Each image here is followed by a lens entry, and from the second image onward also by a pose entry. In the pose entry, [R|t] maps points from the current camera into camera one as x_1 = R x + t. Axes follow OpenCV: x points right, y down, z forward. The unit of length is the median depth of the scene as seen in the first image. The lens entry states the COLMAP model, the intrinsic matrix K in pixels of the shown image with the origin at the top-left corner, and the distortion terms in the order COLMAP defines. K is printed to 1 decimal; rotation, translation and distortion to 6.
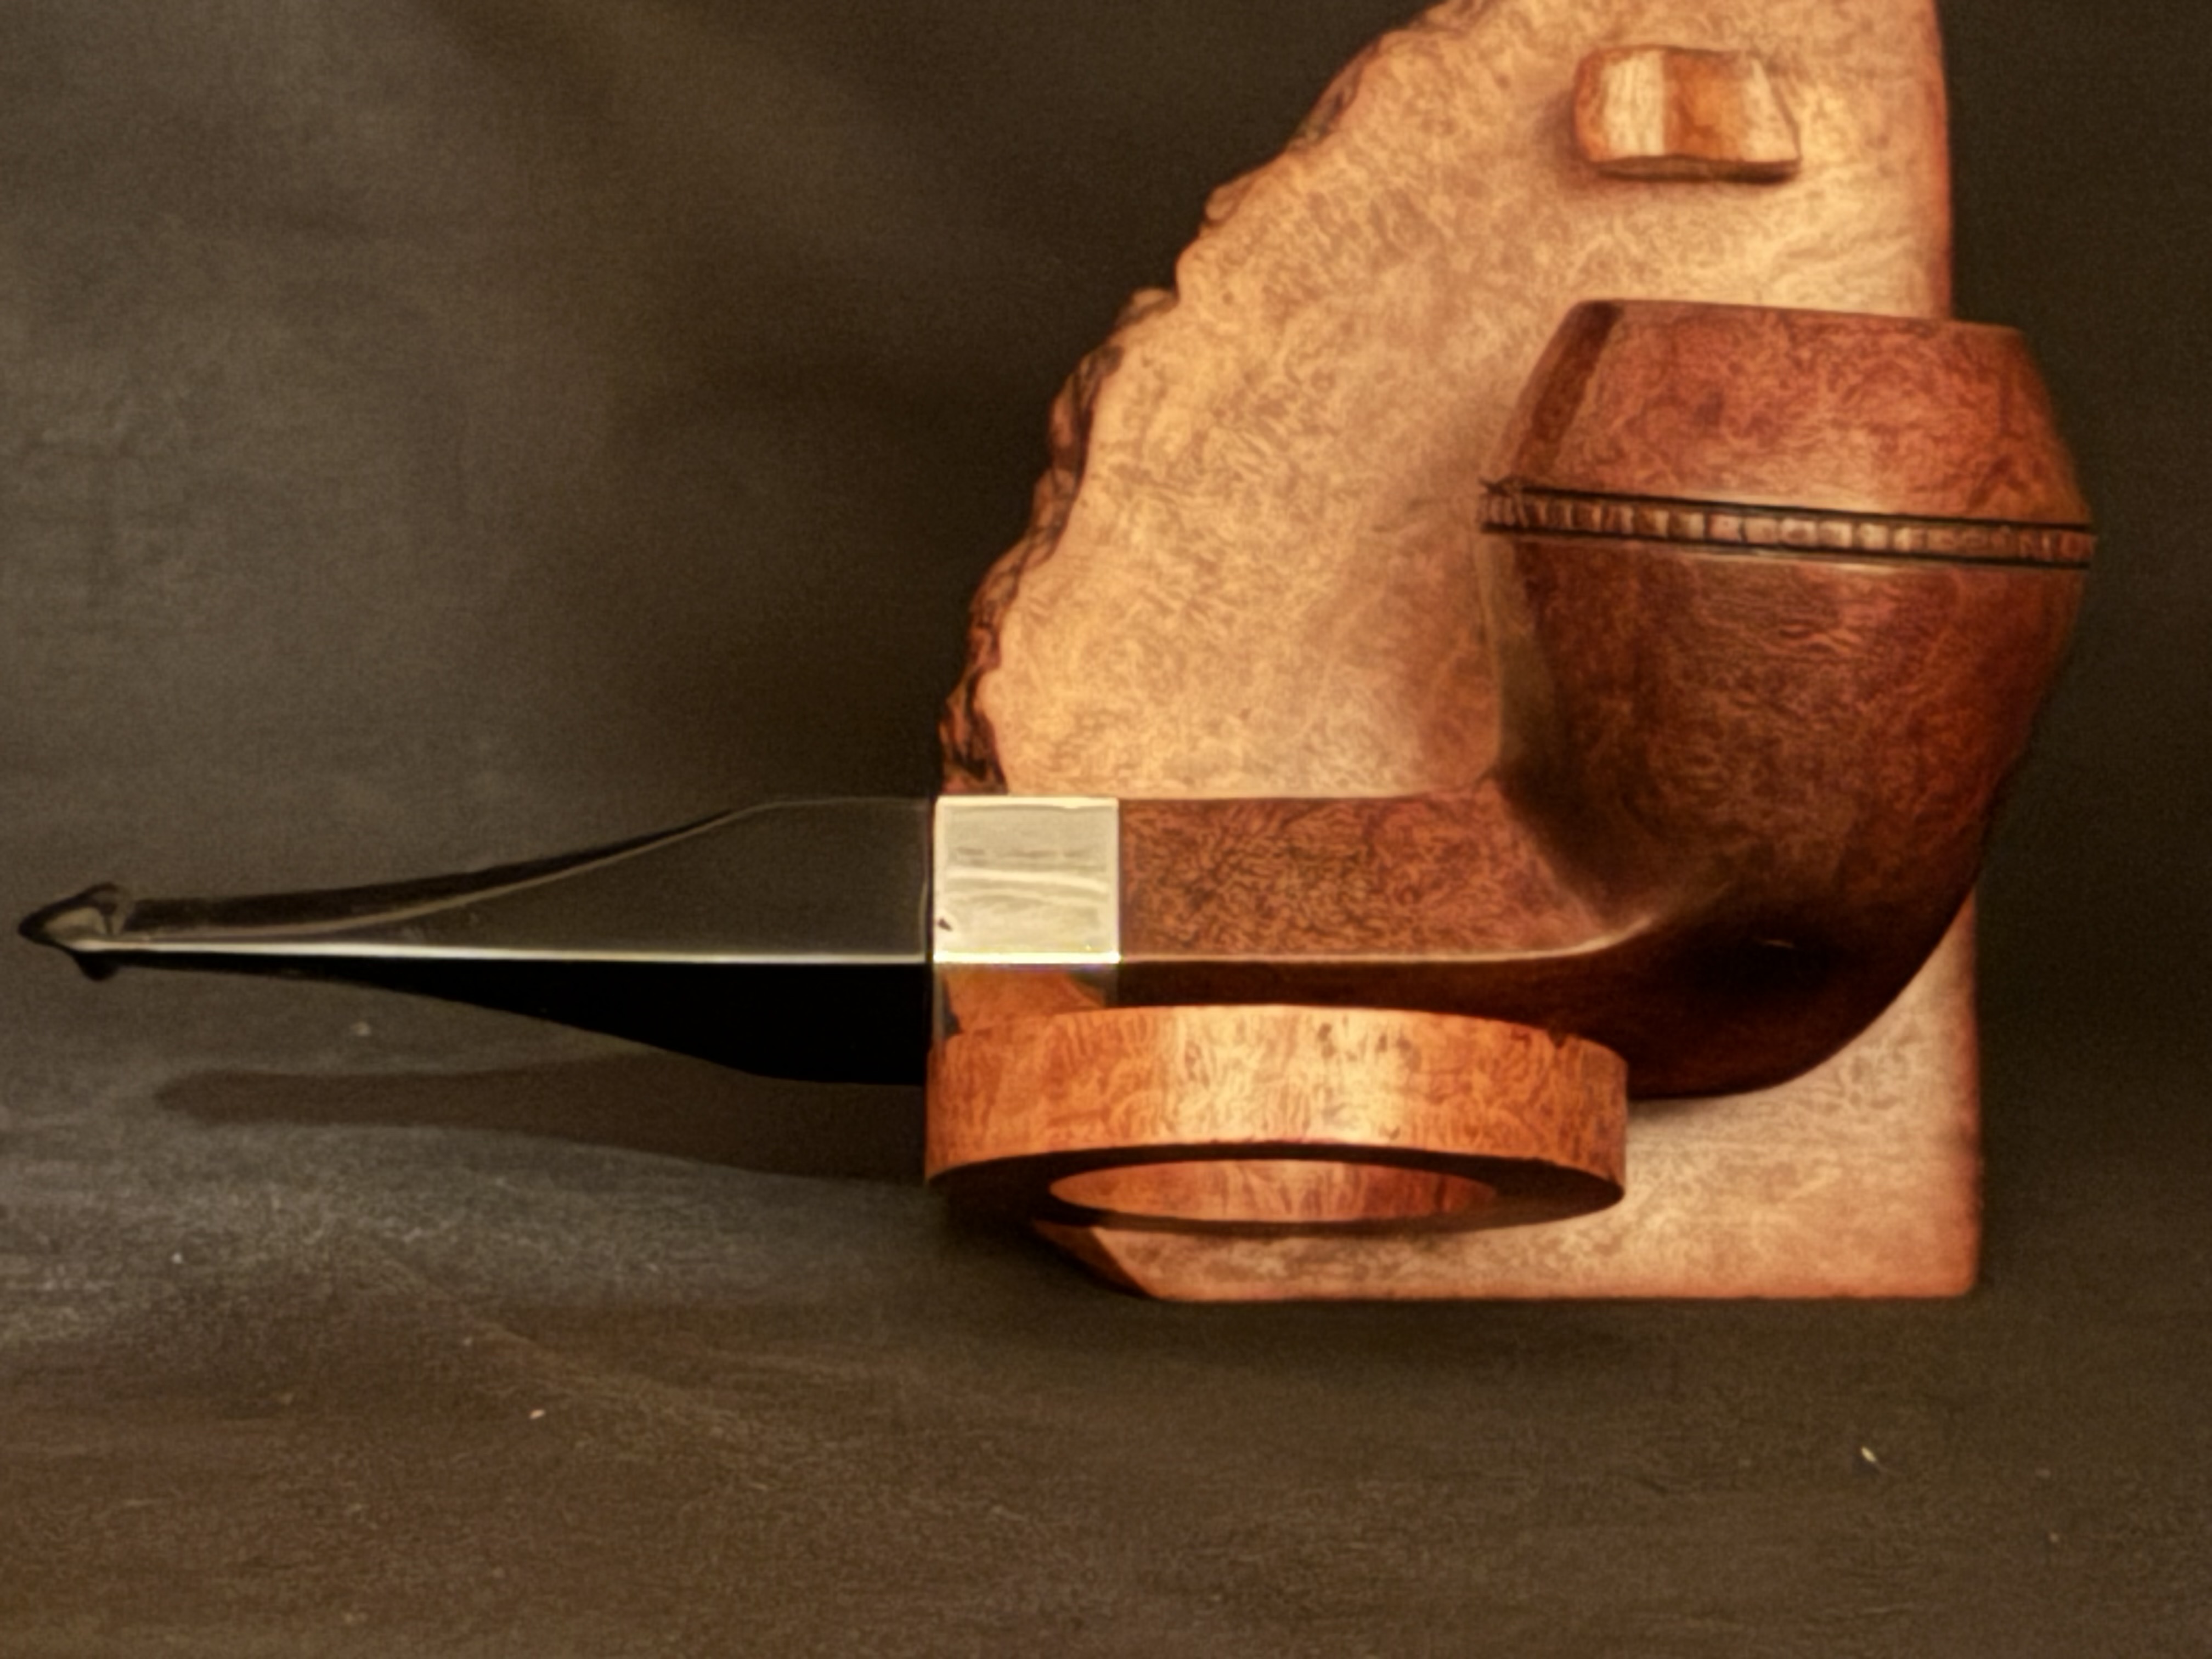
lens RADIAL K [[6085.9, 0, 1106.0], [0, 6085.9, 829.5], [0, 0, 1]] dist [-0.058203, 4.699557]
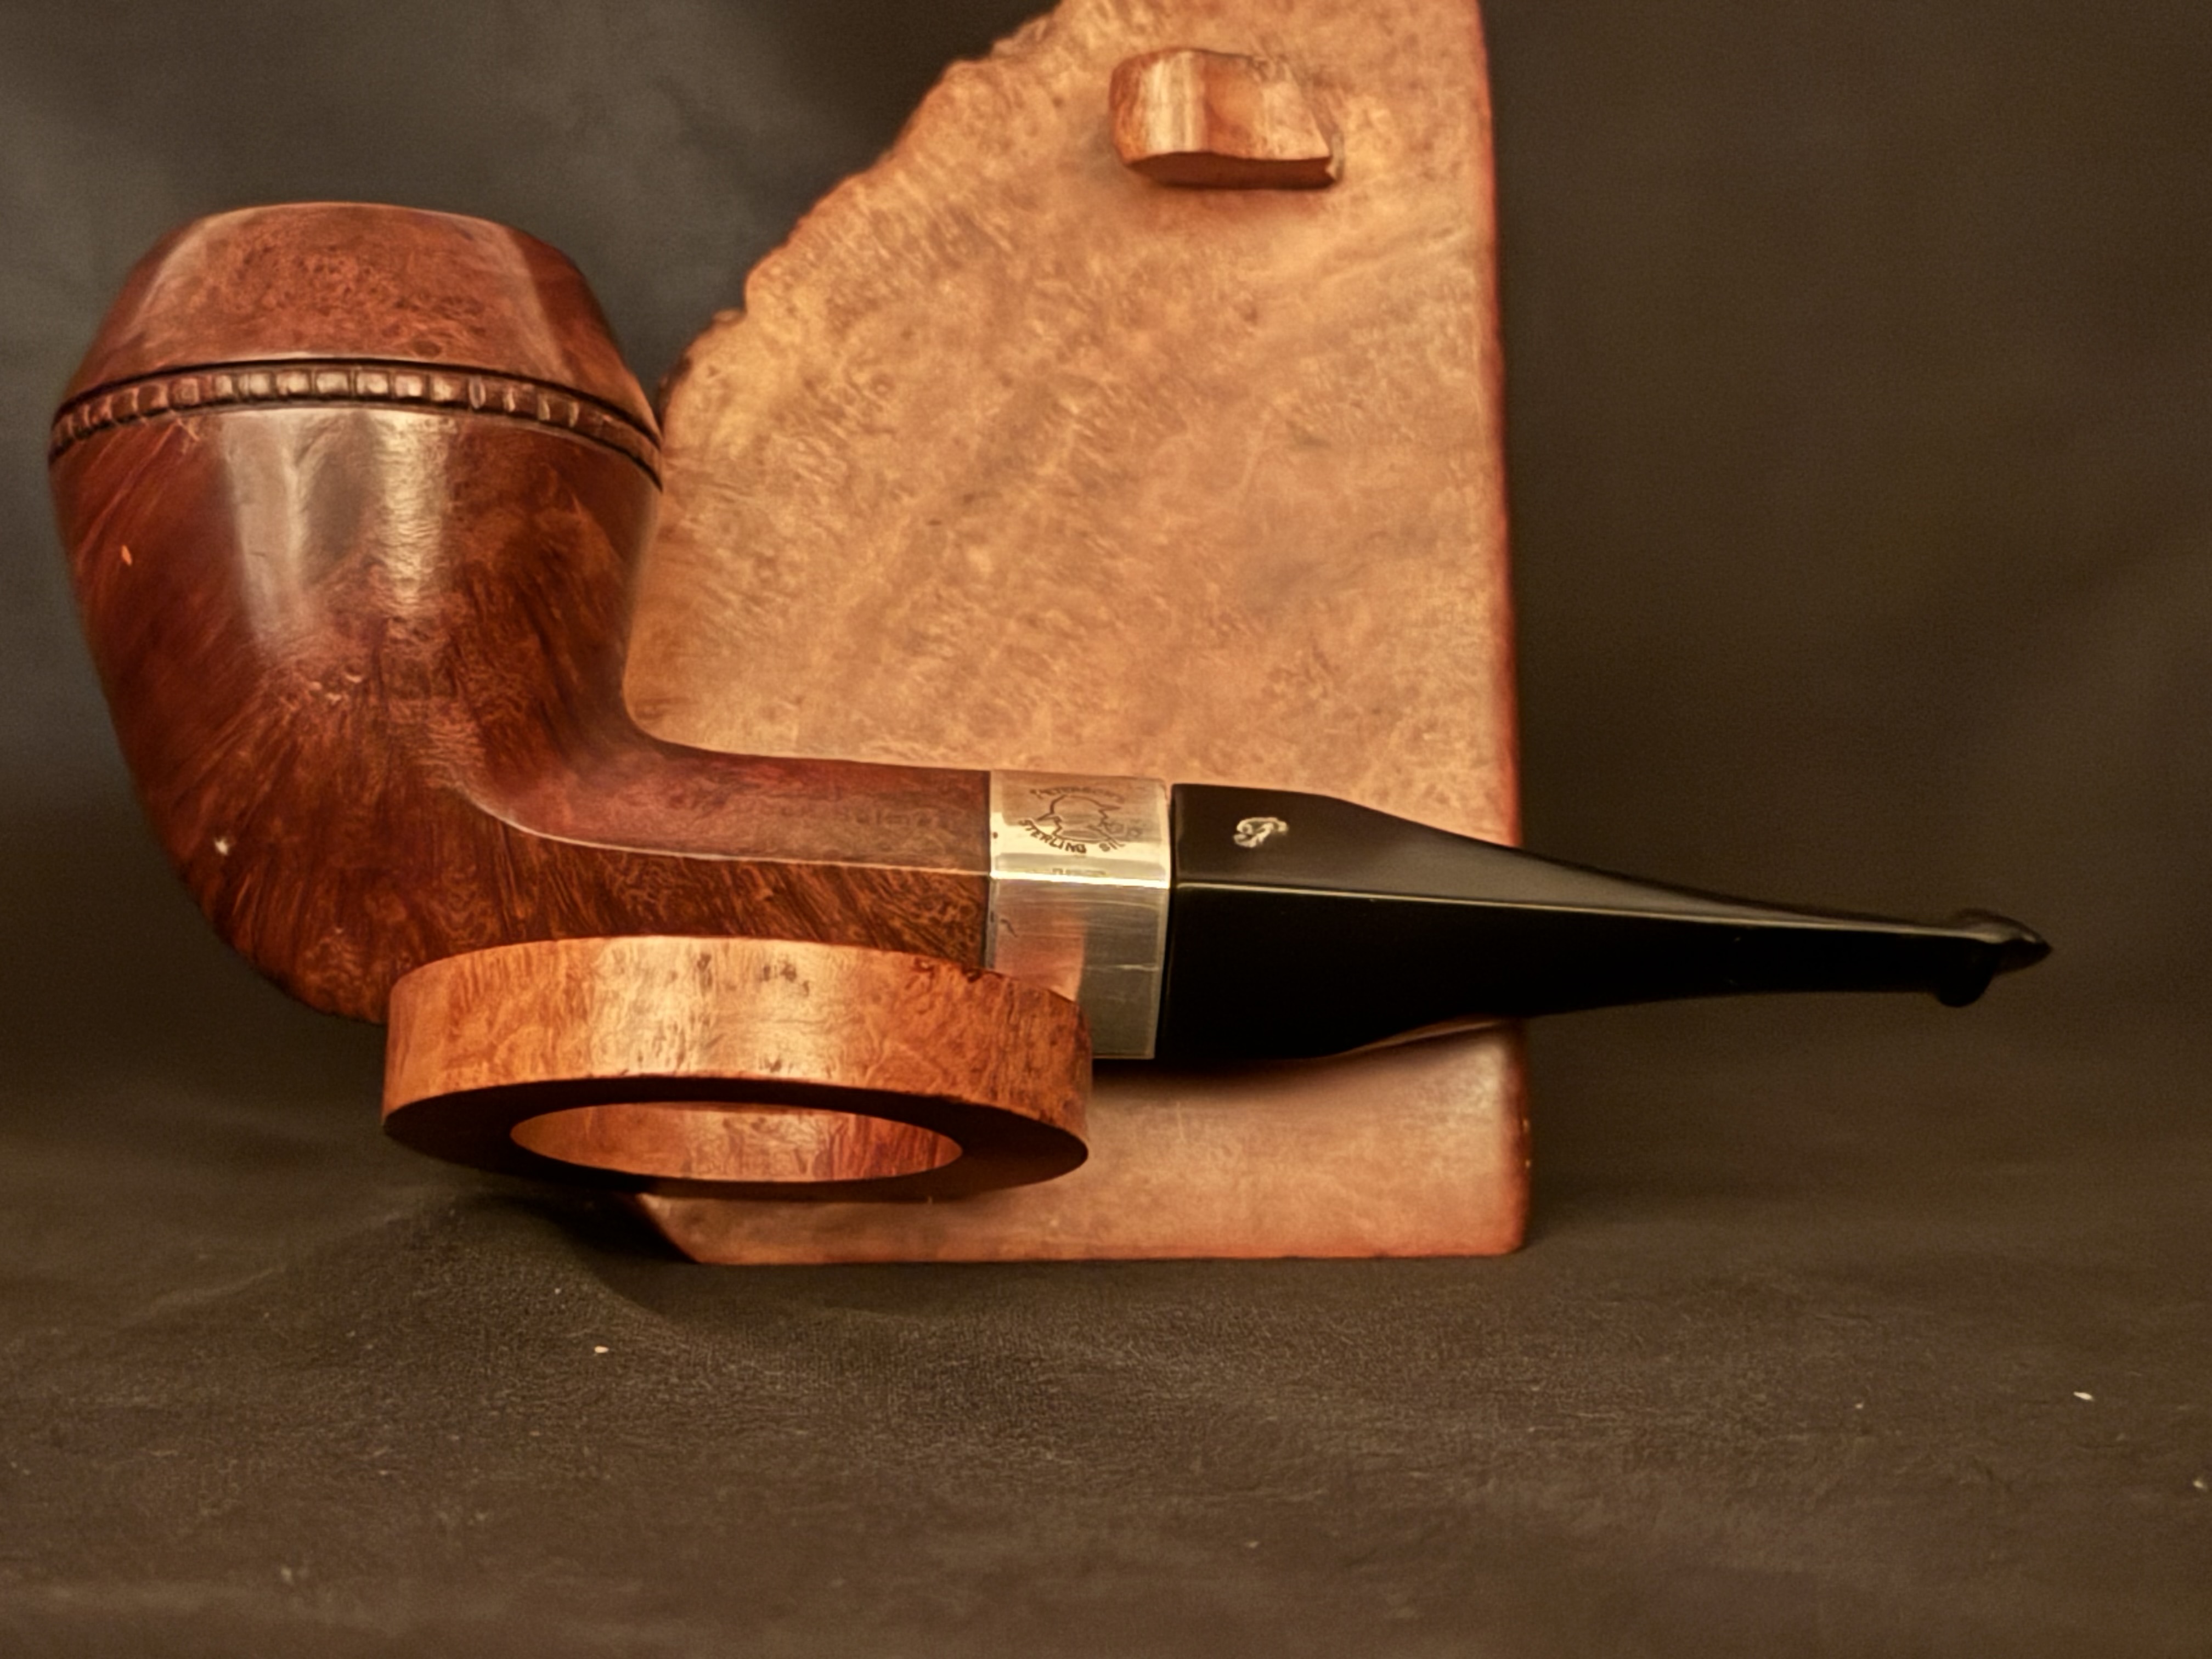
lens RADIAL K [[3954.9, 0, 1106.0], [0, 3954.9, 829.5], [0, 0, 1]] dist [0.097475, 0.263996]
pose [[0.993117, -0.023040, -0.114837, 0.150939], [0.015694, 0.997796, -0.064473, 0.047204], [0.116069, 0.062227, 0.991290, 0.334304]]
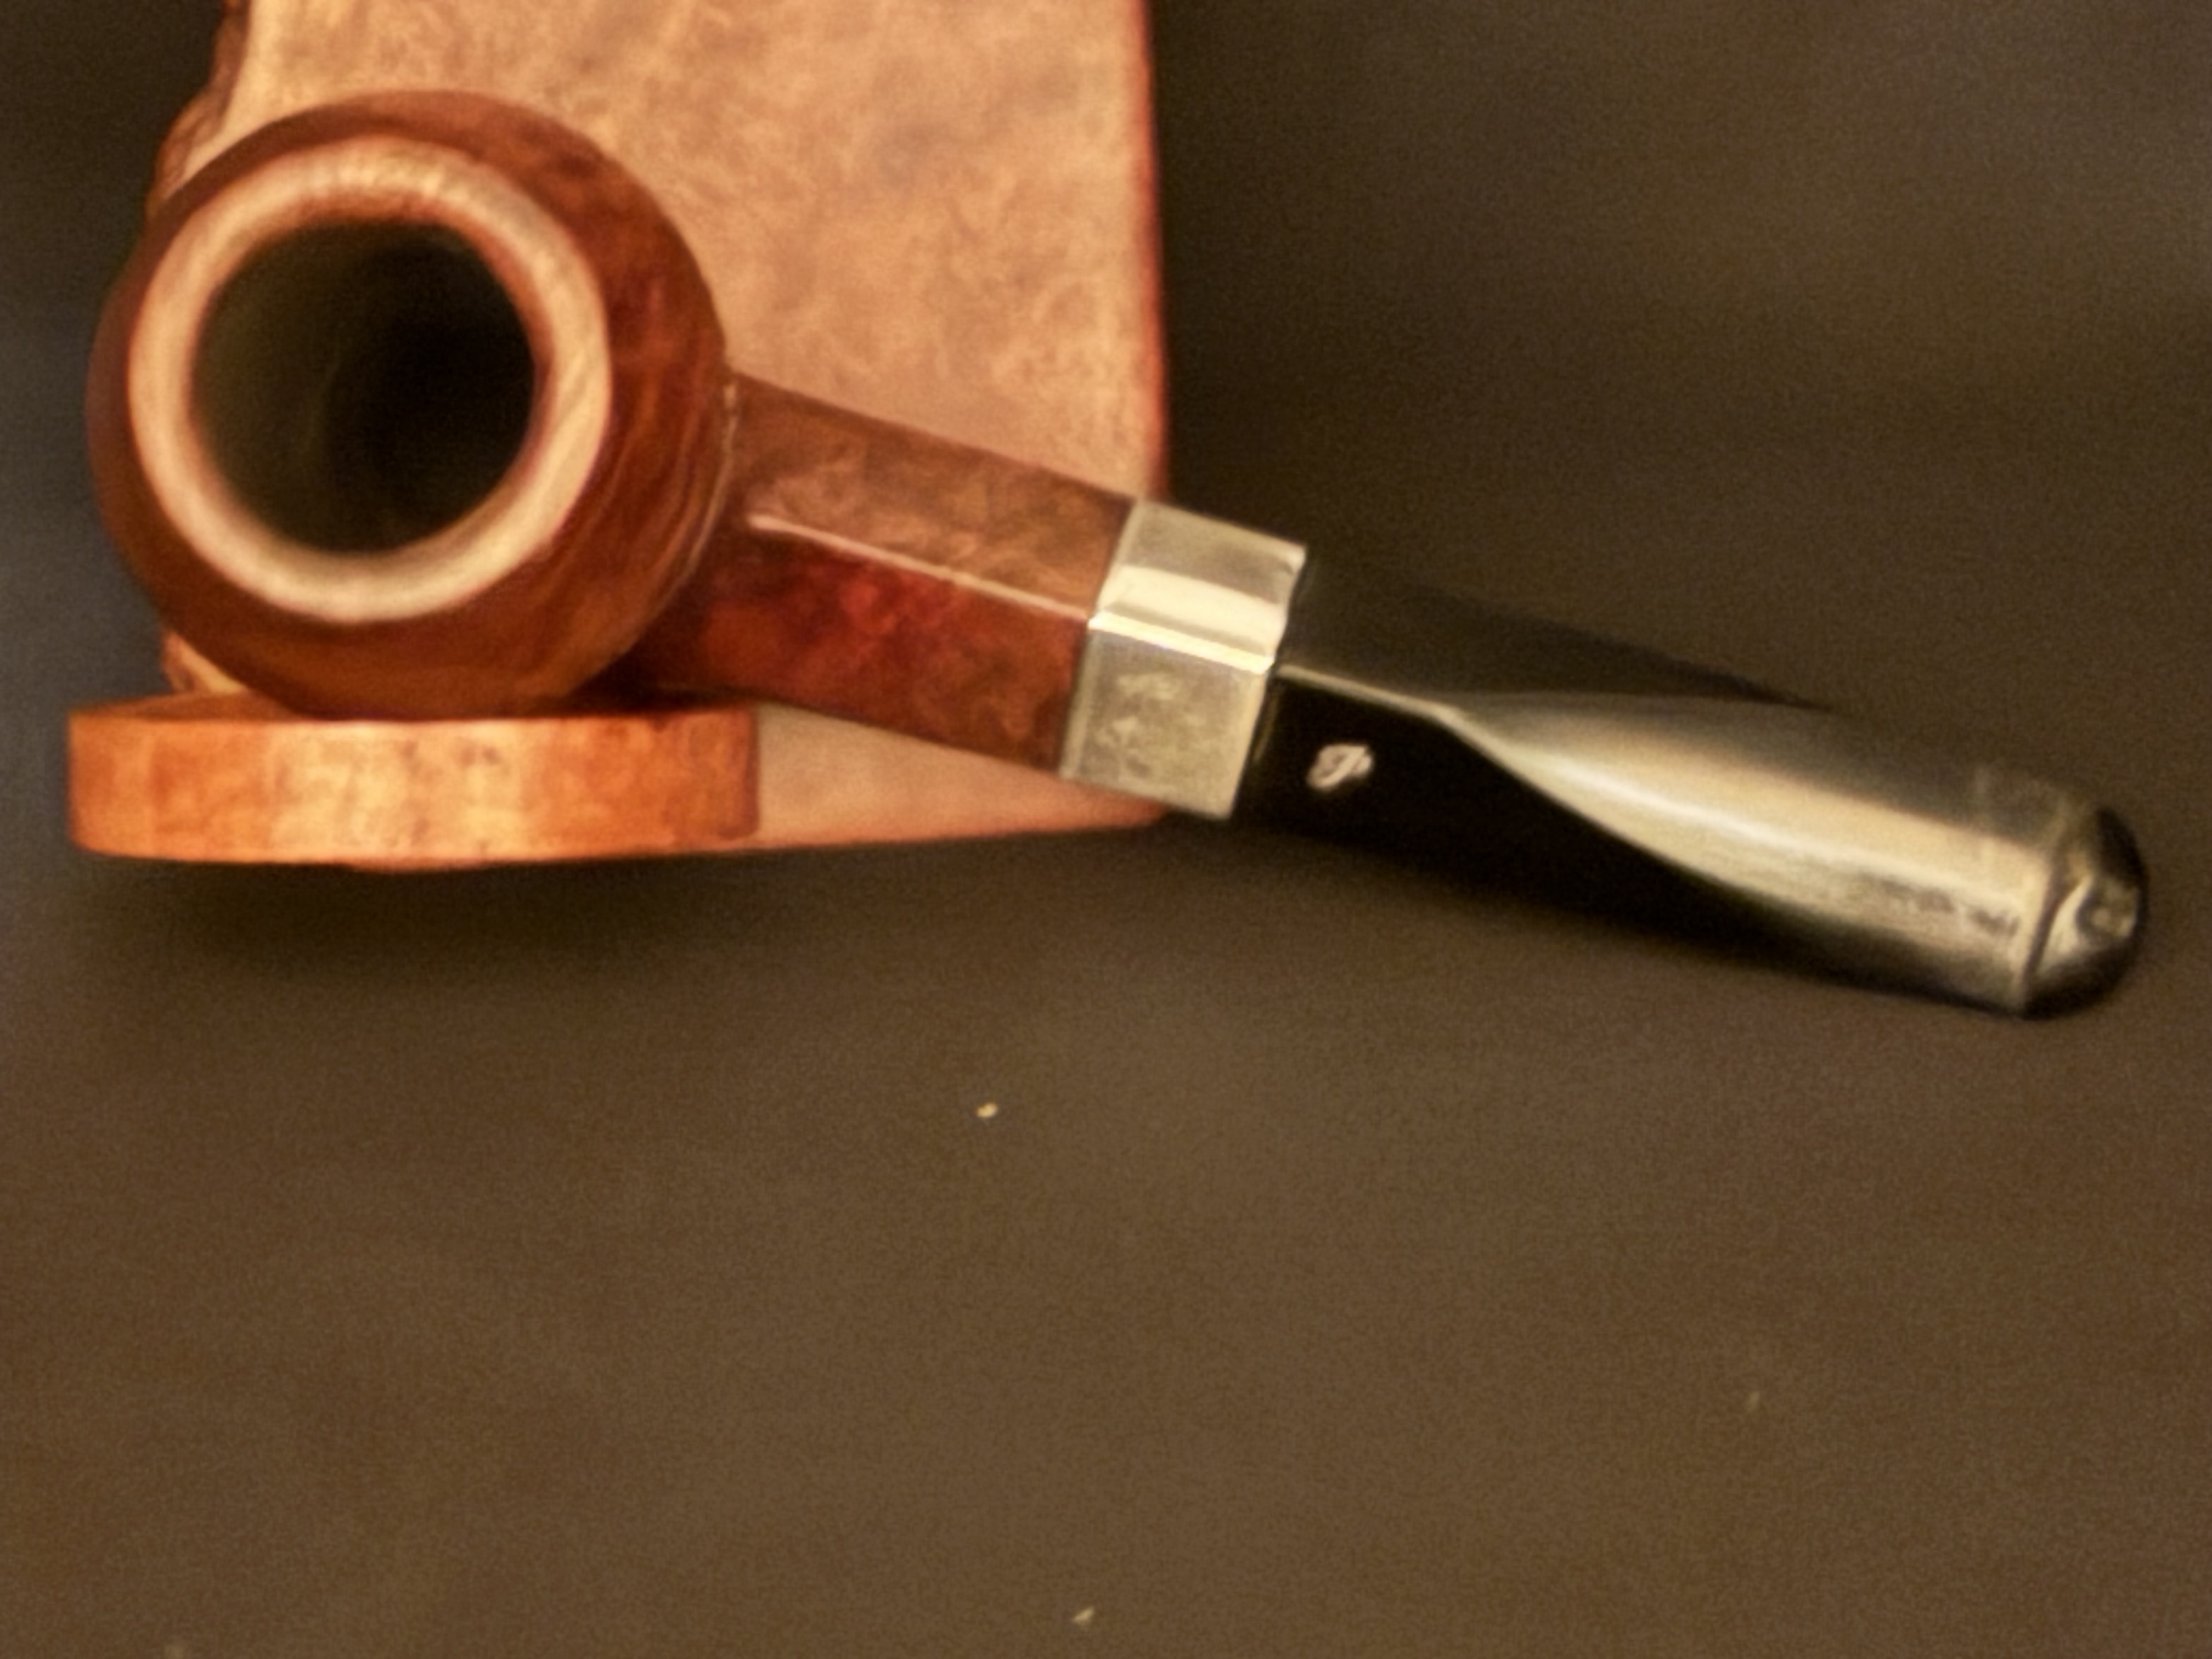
lens RADIAL K [[6085.9, 0, 1106.0], [0, 6085.9, 829.5], [0, 0, 1]] dist [-0.058203, 4.699557]
pose [[0.999549, -0.027232, -0.012667, 0.144520], [0.029580, 0.965632, 0.258225, -0.186933], [0.005200, -0.258483, 0.966002, 0.012218]]
